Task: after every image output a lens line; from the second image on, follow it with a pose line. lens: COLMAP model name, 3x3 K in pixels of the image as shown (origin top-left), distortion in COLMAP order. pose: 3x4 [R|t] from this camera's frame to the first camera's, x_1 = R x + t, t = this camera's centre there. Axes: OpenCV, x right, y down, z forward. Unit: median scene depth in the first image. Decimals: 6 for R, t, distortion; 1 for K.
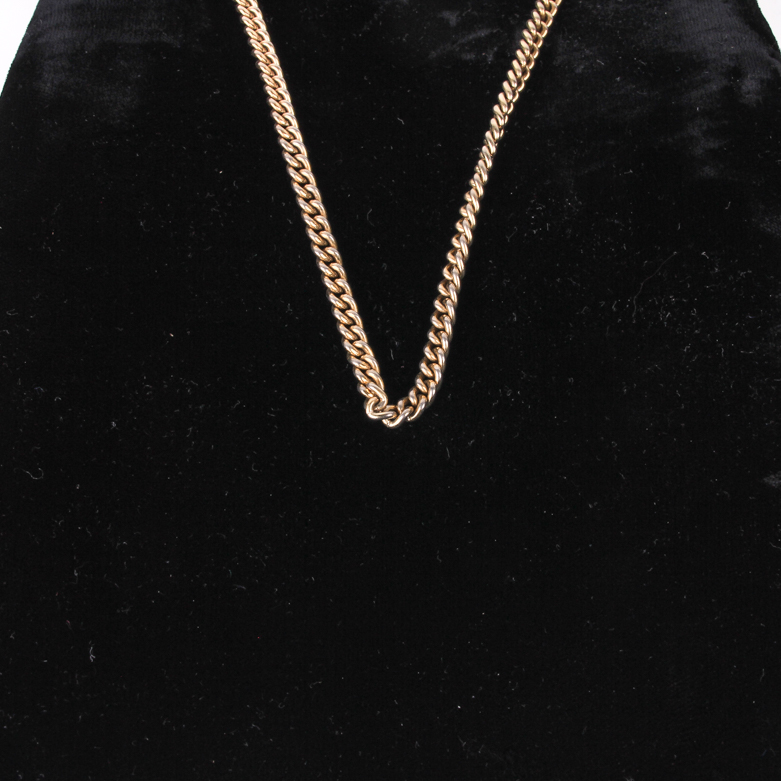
lens RADIAL K [[1299.7, 0, 392.1], [0, 1299.7, 359.4], [0, 0, 1]] dist [-0.105640, 0.089993]
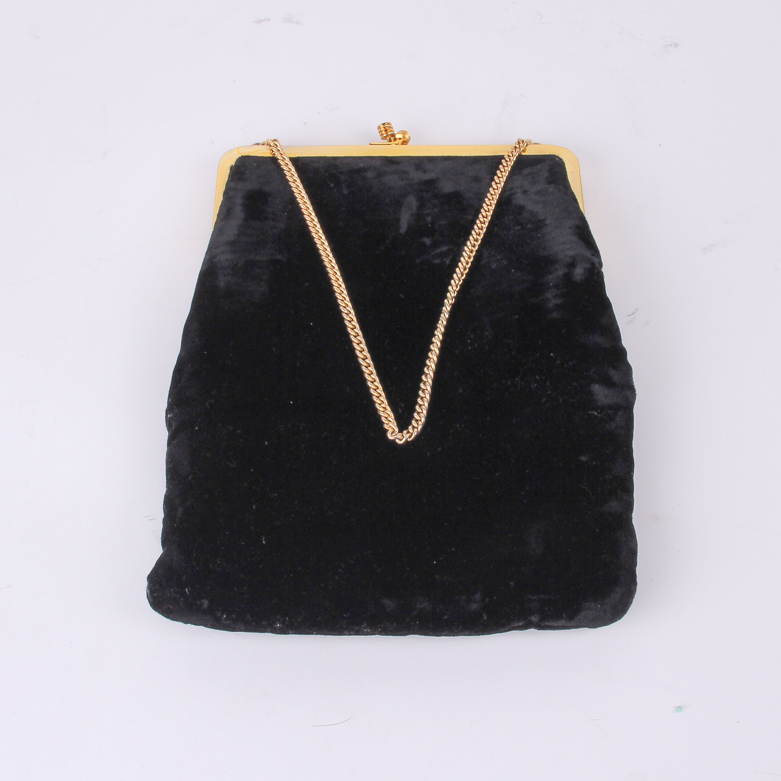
lens RADIAL K [[1299.7, 0, 392.1], [0, 1299.7, 359.4], [0, 0, 1]] dist [-0.105640, 0.089993]
pose [[0.999413, -0.031141, -0.014252, 0.017726], [0.028849, 0.989779, -0.139664, 0.186305], [0.018456, 0.139171, 0.990096, -0.937813]]
